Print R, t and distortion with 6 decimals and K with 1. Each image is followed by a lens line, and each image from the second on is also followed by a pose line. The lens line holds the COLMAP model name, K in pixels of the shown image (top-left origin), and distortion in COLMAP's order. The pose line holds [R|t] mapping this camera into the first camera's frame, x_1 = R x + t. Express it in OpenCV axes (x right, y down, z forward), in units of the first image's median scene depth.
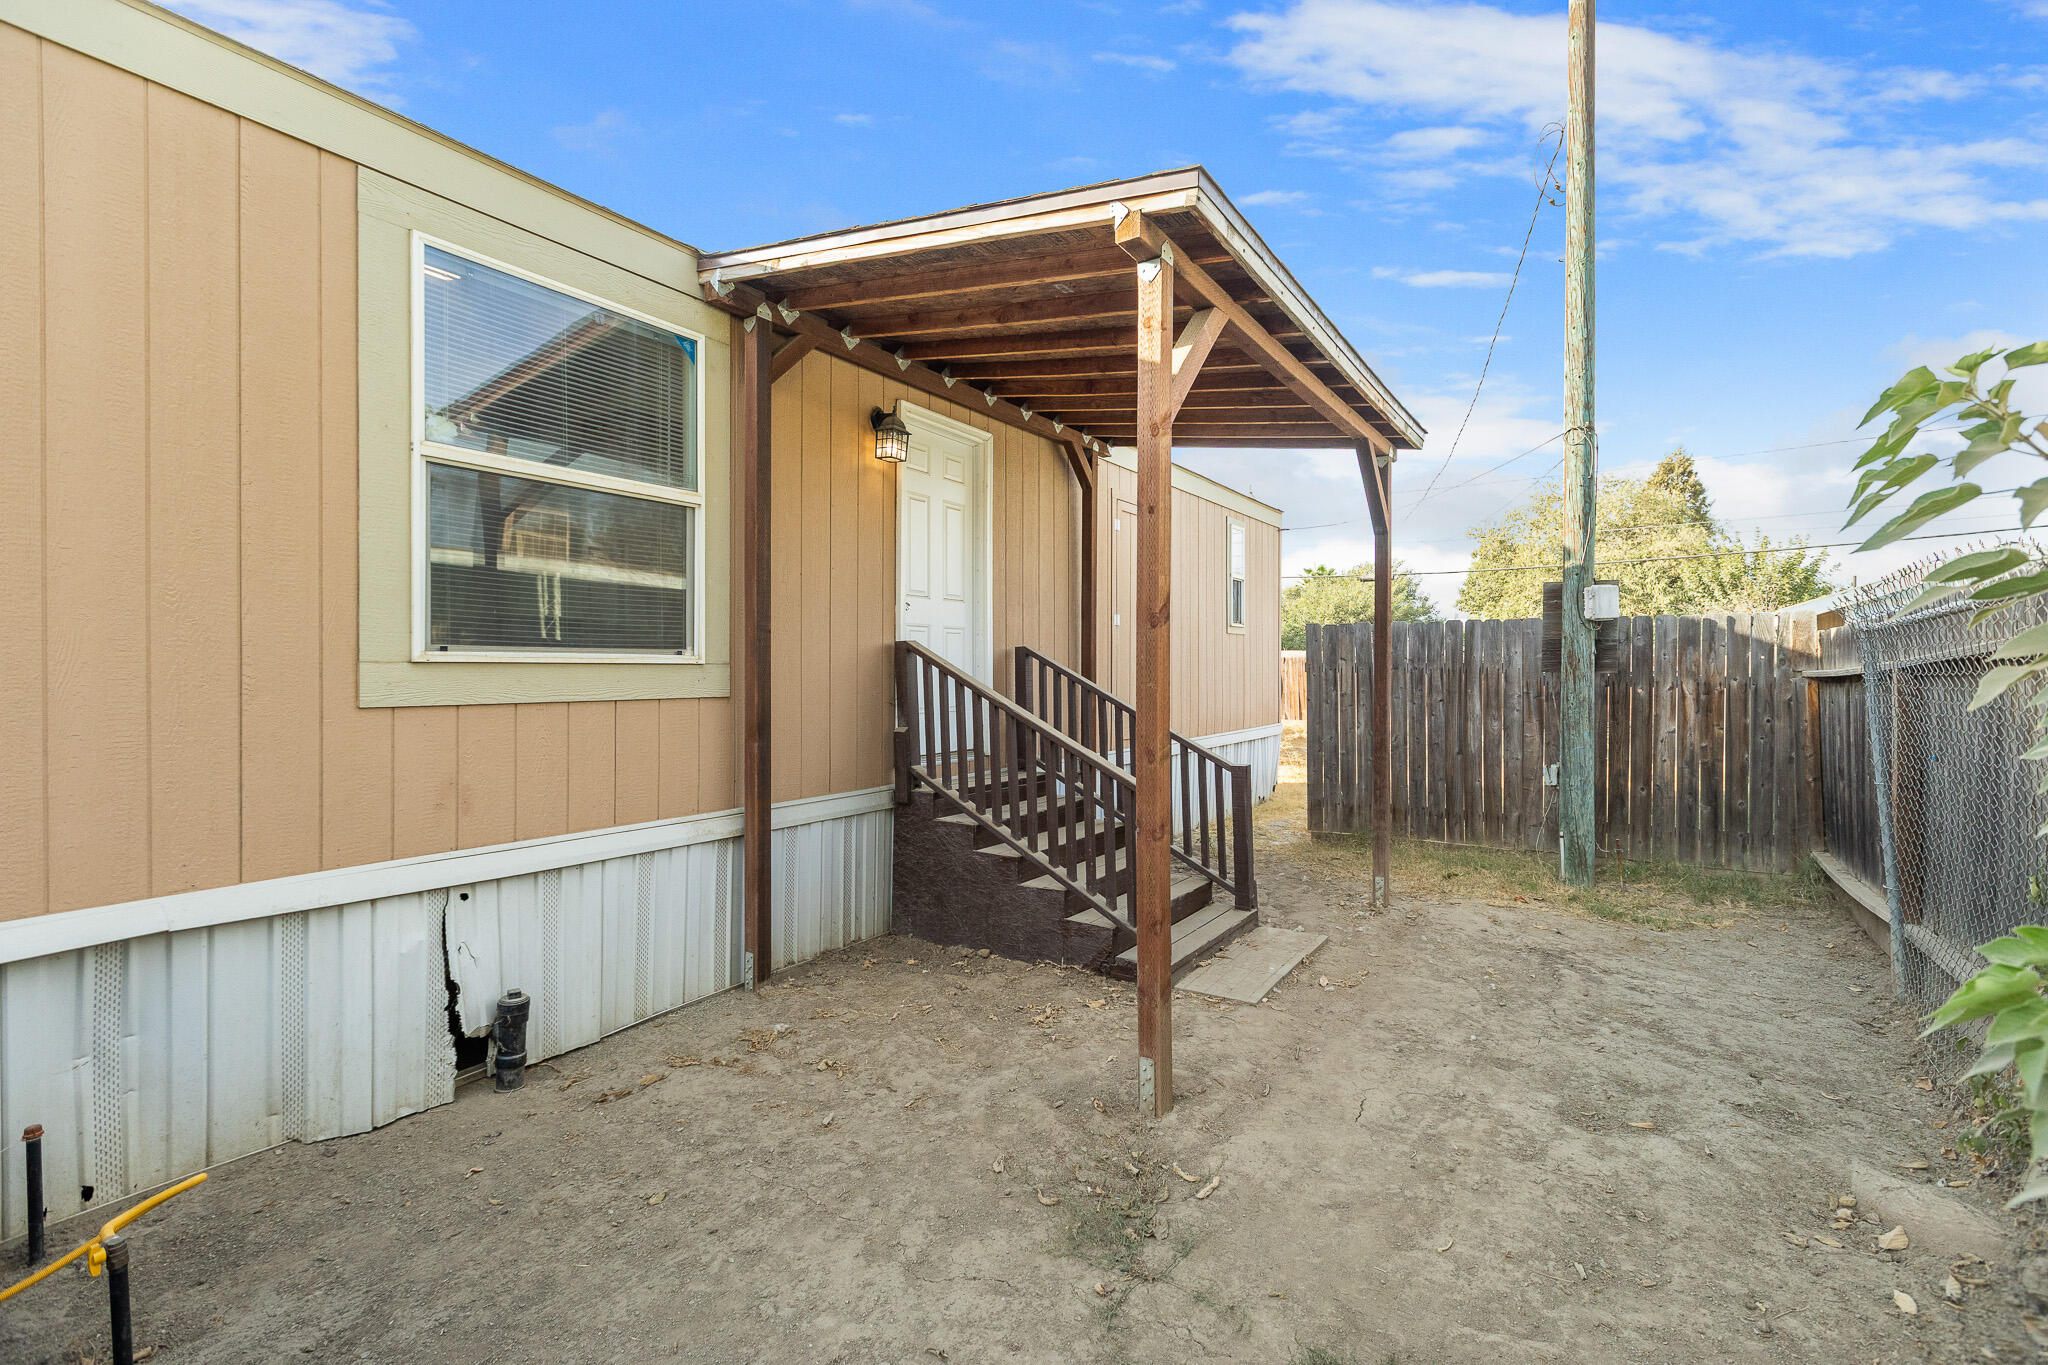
lens RADIAL K [[940.6, 0, 1021.5], [0, 940.6, 656.4], [0, 0, 1]] dist [0.002827, 0.000464]
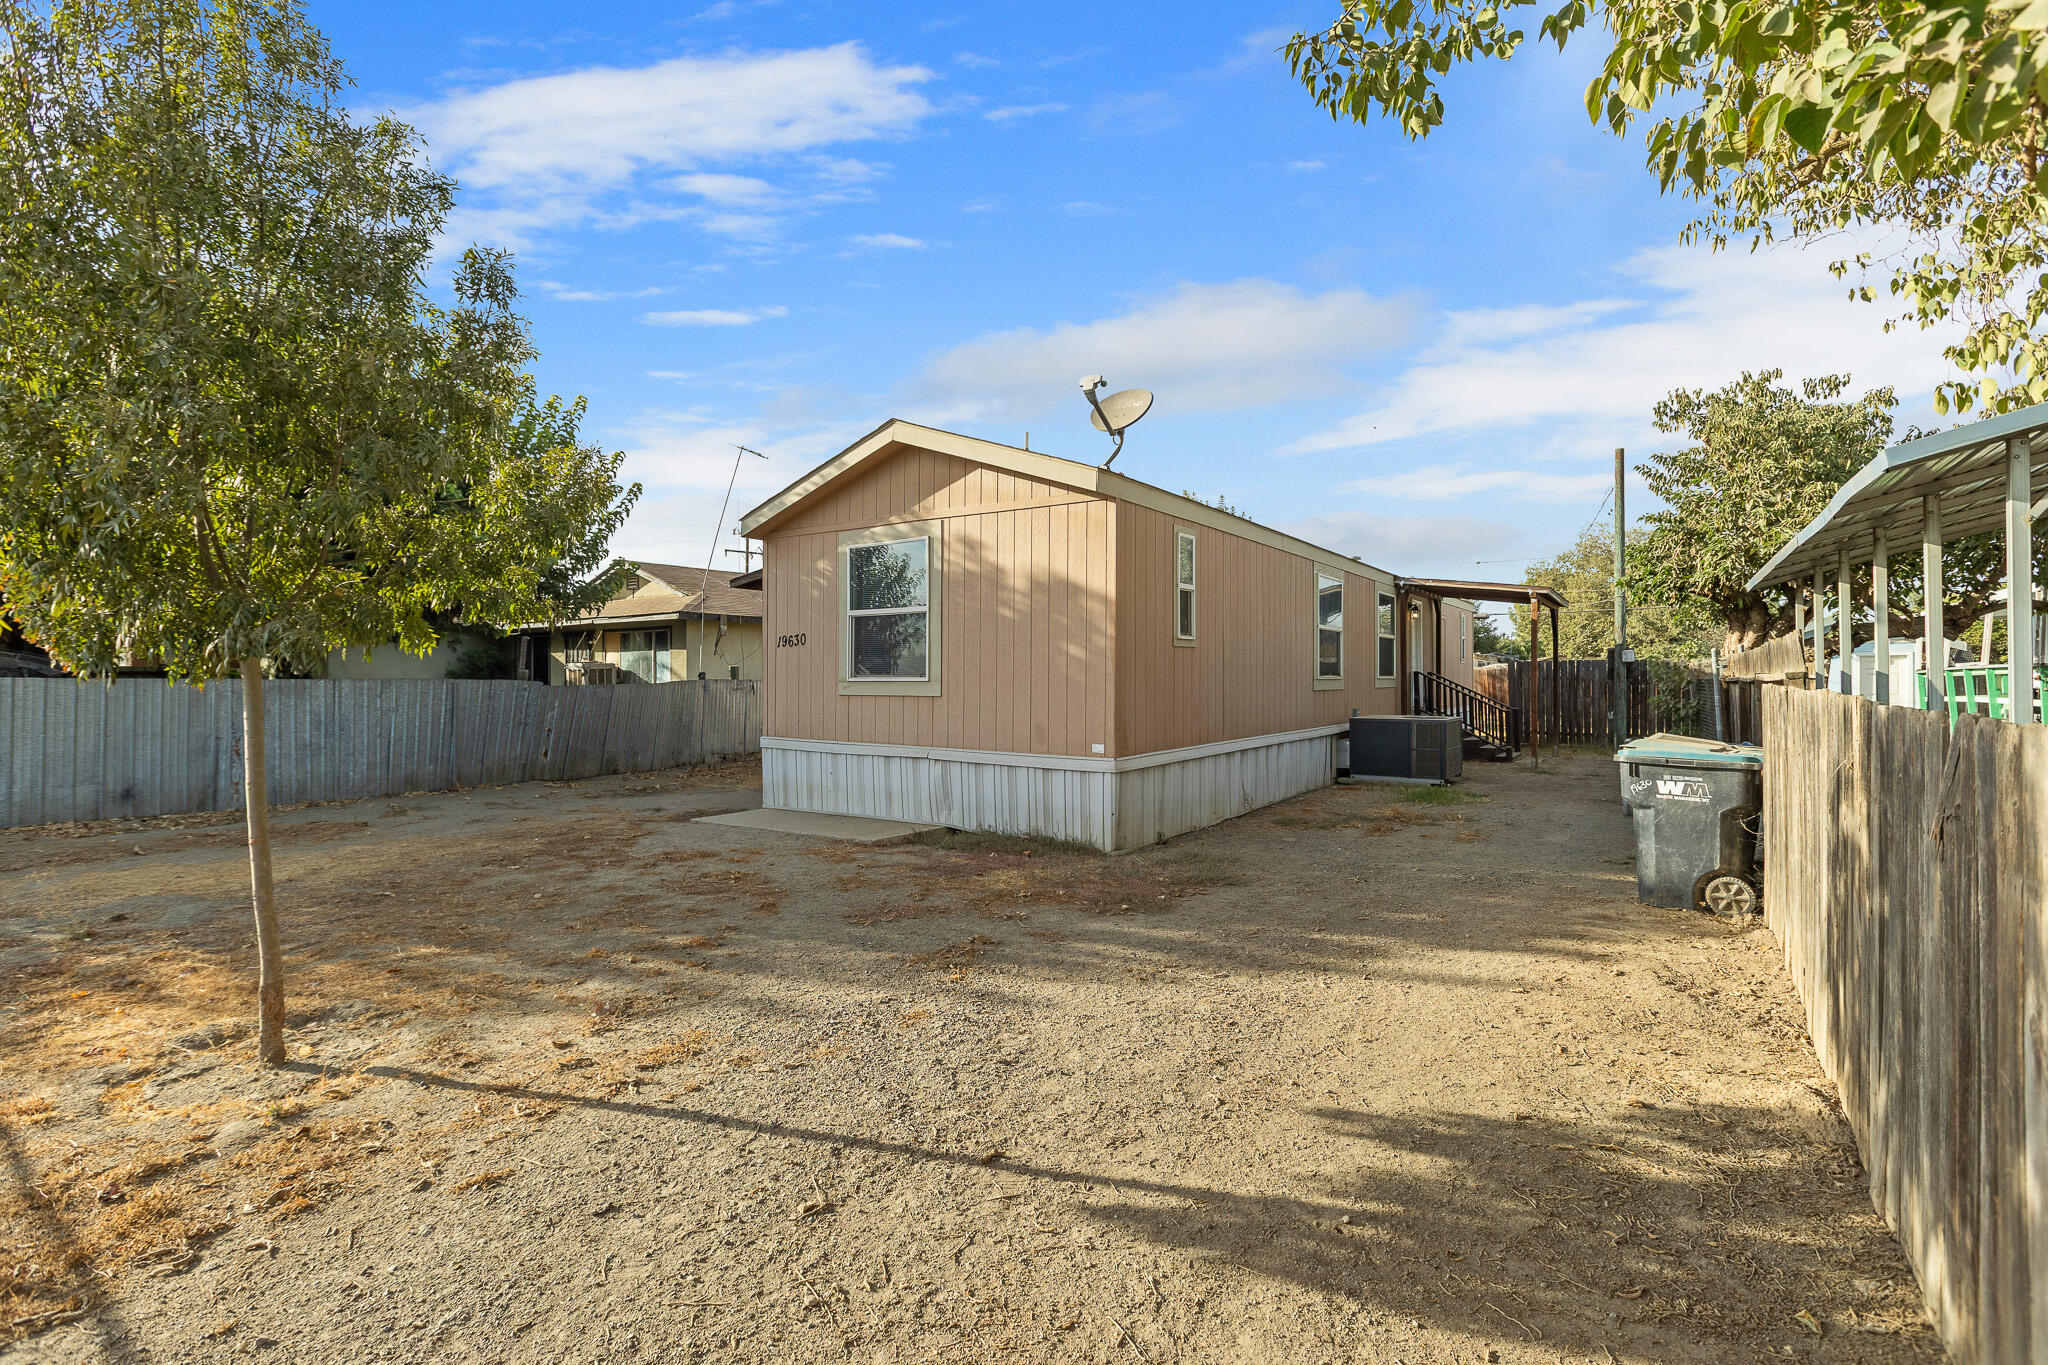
lens RADIAL K [[914.3, 0, 1029.1], [0, 914.3, 674.8], [0, 0, 1]] dist [0.002502, 0.000083]
pose [[0.999323, -0.007162, -0.036086, -1.087641], [0.007316, 0.999965, 0.004142, -0.021728], [0.036055, -0.004403, 0.999340, -1.816107]]
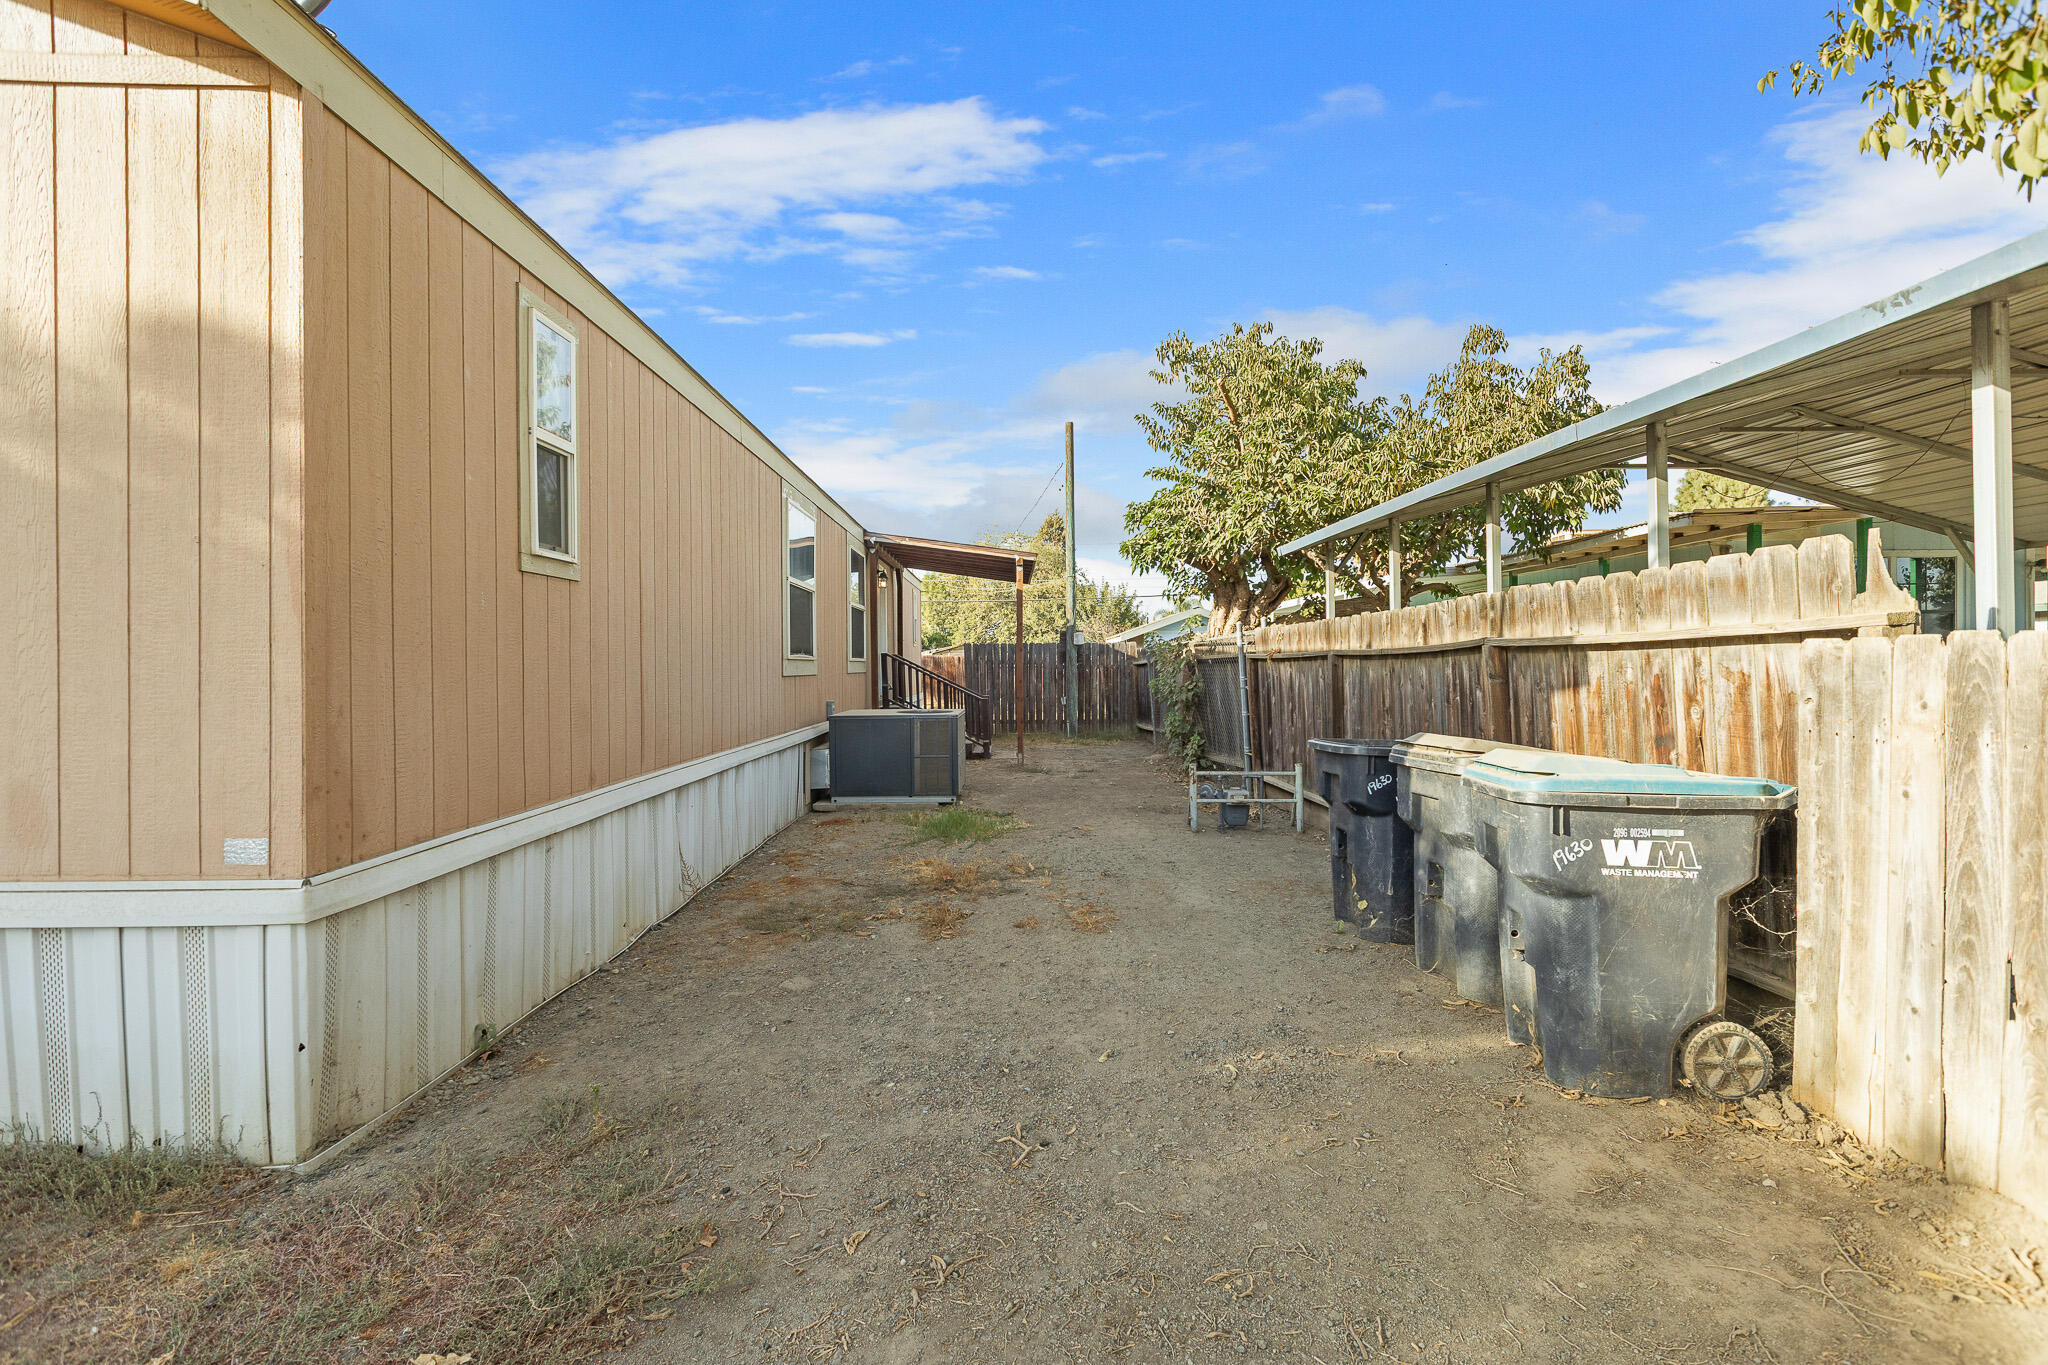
lens RADIAL K [[914.3, 0, 1029.1], [0, 914.3, 674.8], [0, 0, 1]] dist [0.002502, 0.000083]
pose [[0.830315, -0.016318, 0.557055, -0.981065], [0.007158, 0.999801, 0.018617, 0.000028], [-0.557248, -0.011471, 0.830267, -1.129125]]
